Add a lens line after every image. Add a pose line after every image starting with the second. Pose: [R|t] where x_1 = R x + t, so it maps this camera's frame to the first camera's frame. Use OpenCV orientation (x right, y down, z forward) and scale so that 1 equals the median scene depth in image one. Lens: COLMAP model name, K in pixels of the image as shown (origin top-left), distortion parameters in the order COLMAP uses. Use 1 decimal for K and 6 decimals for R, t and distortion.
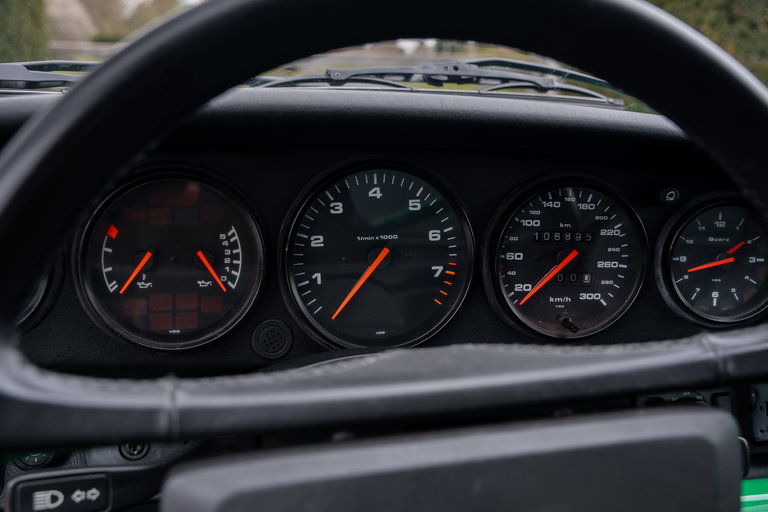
lens RADIAL K [[677.1, 0, 384.1], [0, 677.1, 247.9], [0, 0, 1]] dist [-0.047574, -0.004319]
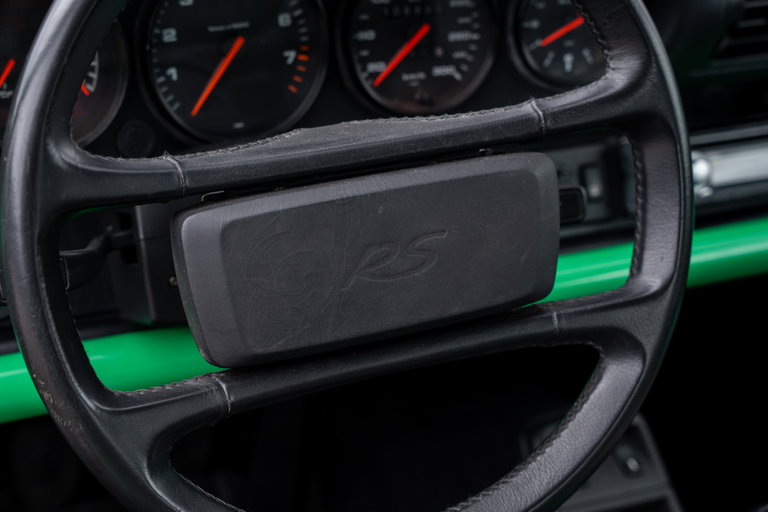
lens RADIAL K [[1478.6, 0, 381.4], [0, 1478.6, 256.0], [0, 0, 1]] dist [0.097502, 0.000000]
pose [[0.966321, -0.111621, 0.231873, -0.314916], [0.071434, 0.981972, 0.175009, -0.047287], [-0.247228, -0.152551, 0.956873, -1.091460]]
